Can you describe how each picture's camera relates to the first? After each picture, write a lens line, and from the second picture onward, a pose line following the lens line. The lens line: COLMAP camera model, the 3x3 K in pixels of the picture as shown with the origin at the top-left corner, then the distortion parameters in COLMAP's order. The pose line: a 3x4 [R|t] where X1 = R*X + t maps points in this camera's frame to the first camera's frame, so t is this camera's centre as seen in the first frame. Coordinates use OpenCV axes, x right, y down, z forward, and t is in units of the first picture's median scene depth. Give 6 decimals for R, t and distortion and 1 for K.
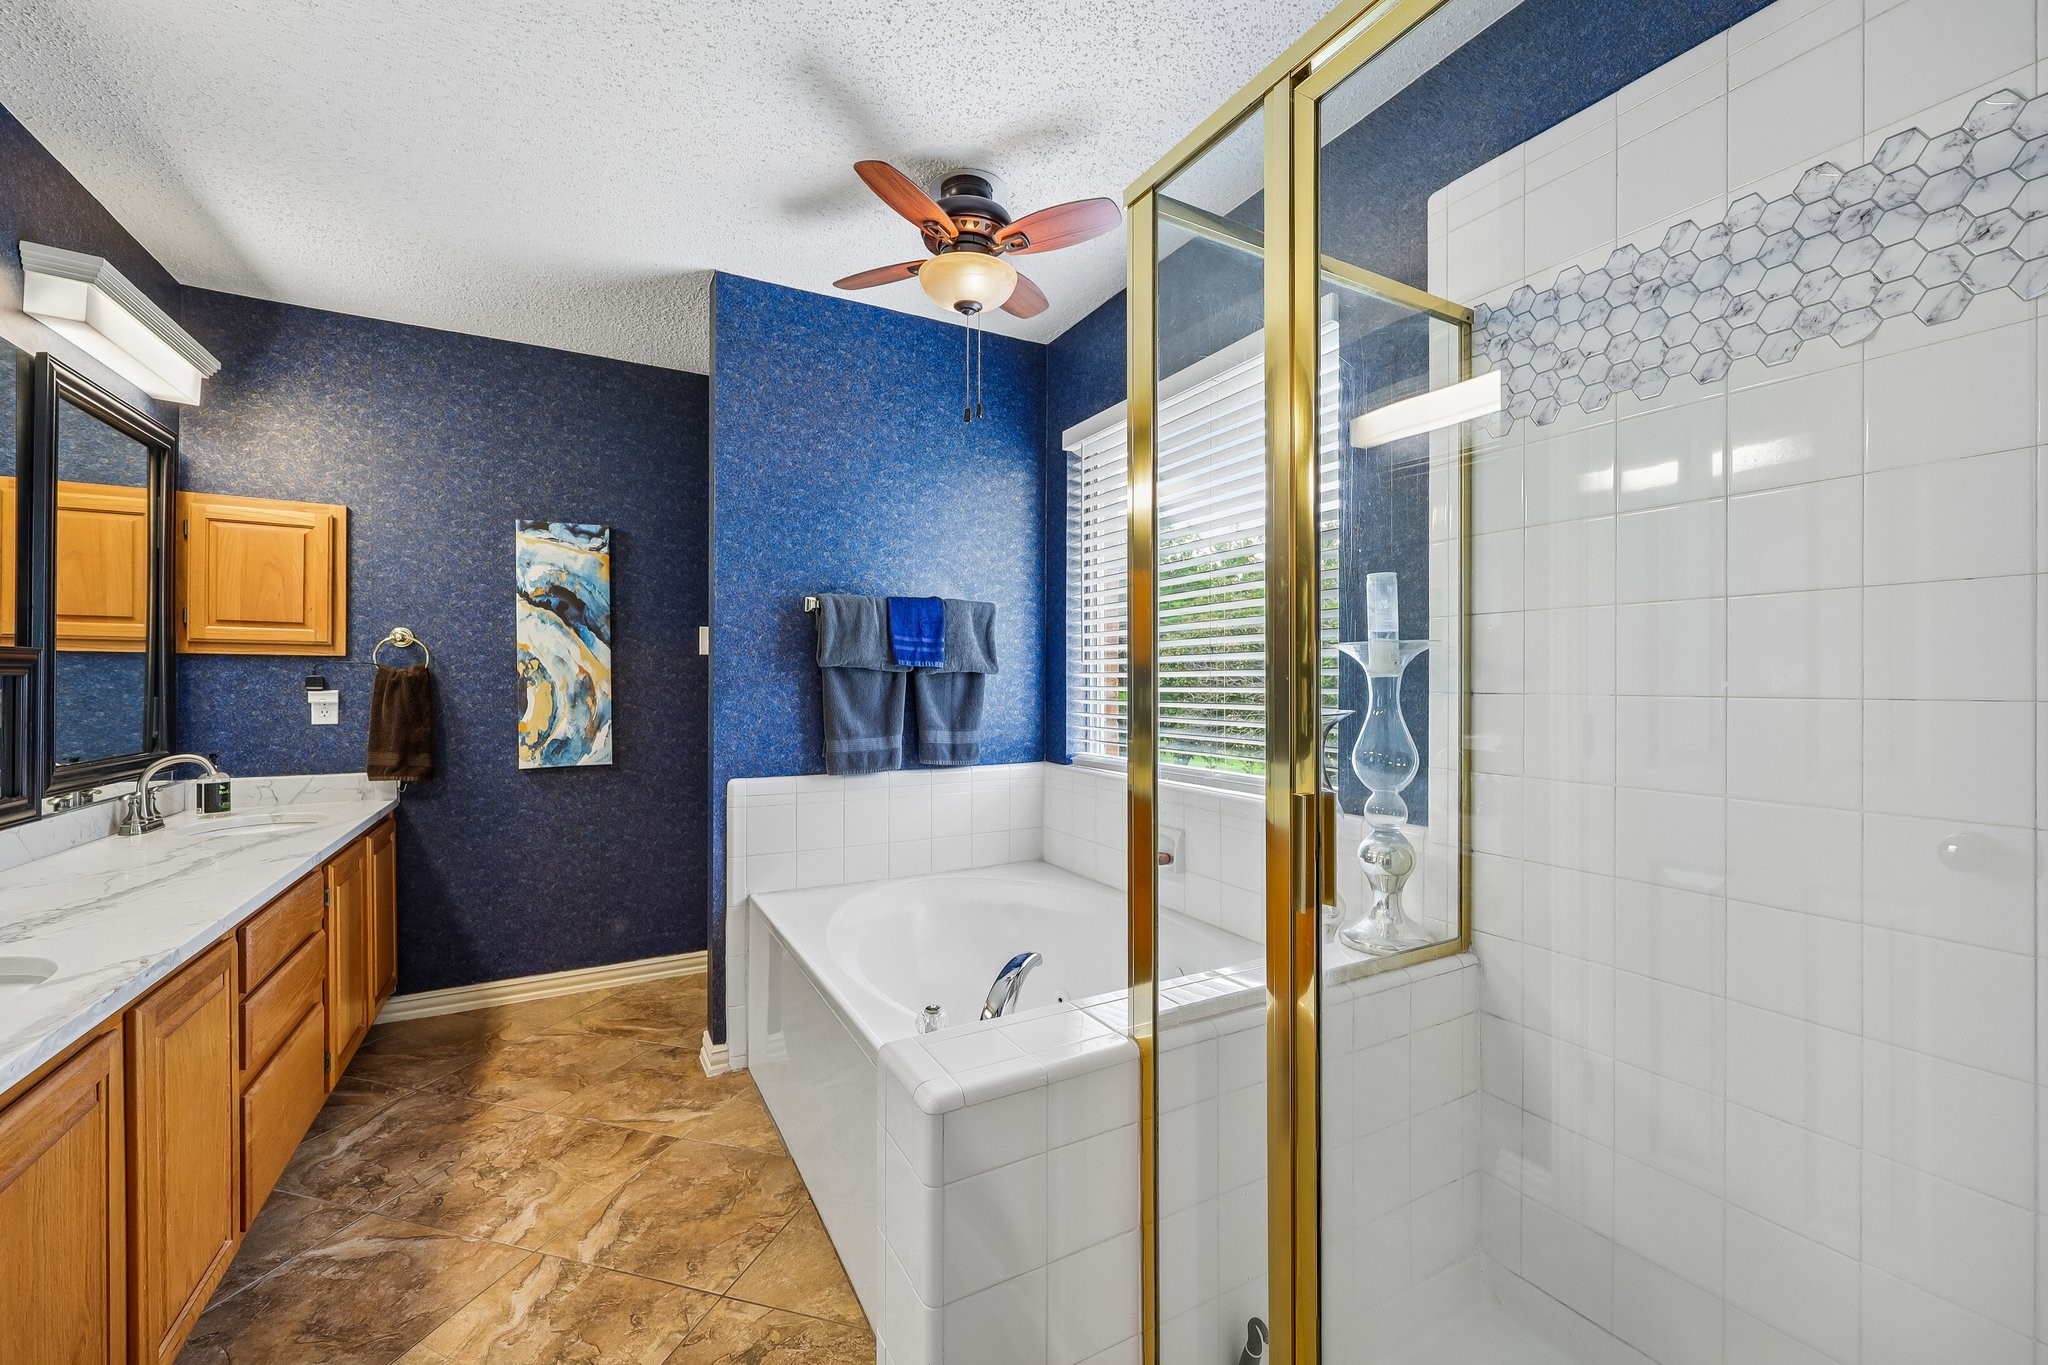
lens RADIAL K [[822.5, 0, 1035.7], [0, 822.5, 680.3], [0, 0, 1]] dist [-0.000655, -0.000864]
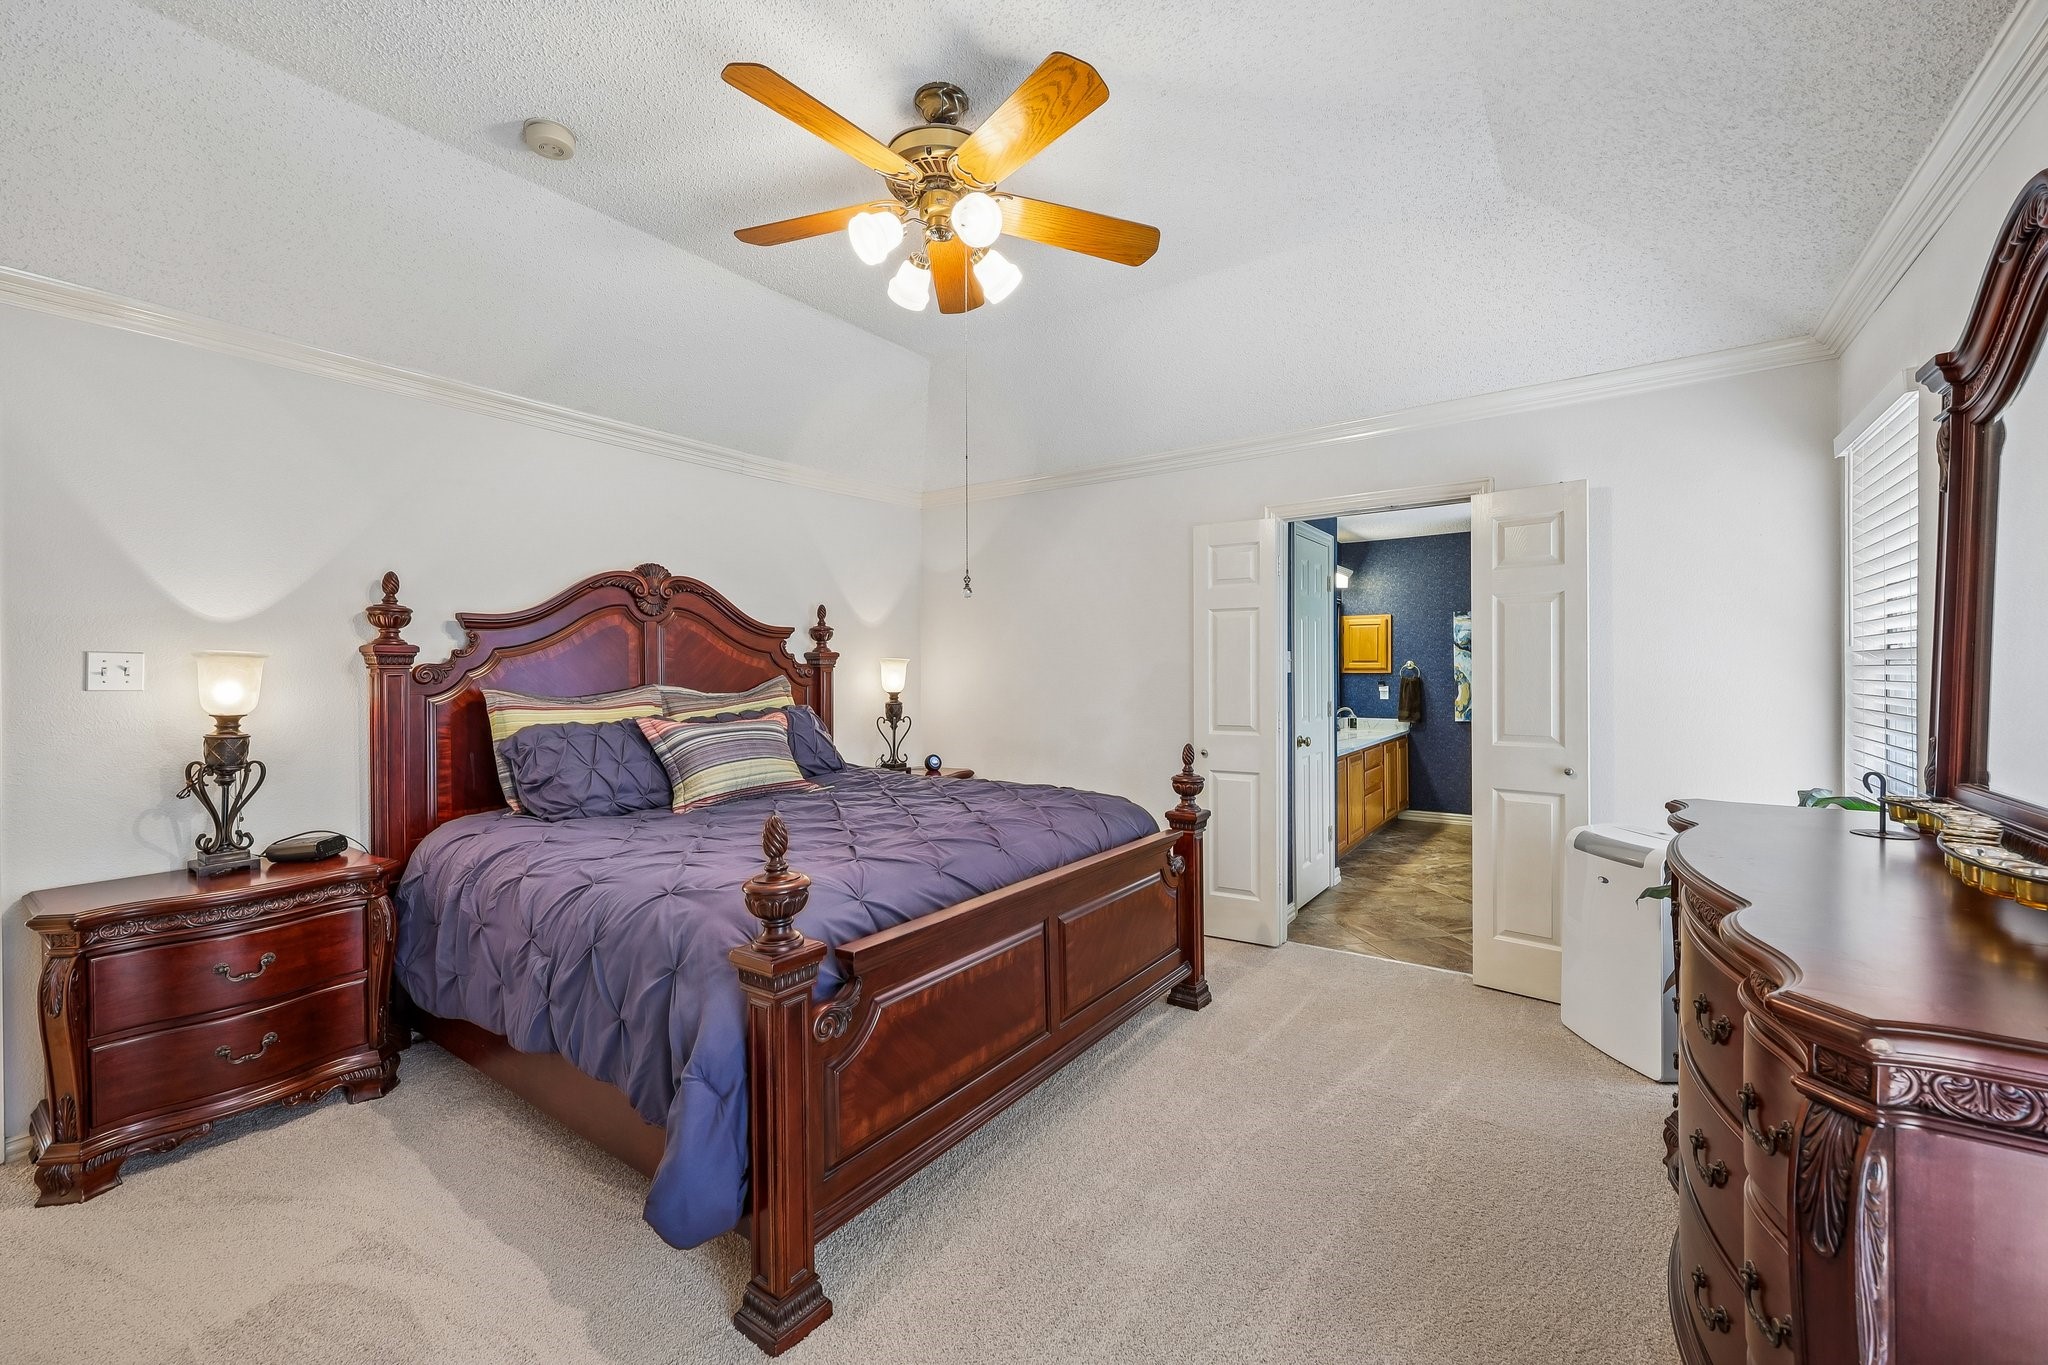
lens RADIAL K [[822.5, 0, 1031.0], [0, 822.5, 680.0], [0, 0, 1]] dist [-0.000655, -0.000864]
pose [[0.439170, 0.002843, -0.898399, 0.939820], [0.006305, 0.999961, 0.006246, -0.029439], [0.898382, -0.008408, 0.439135, -1.098104]]
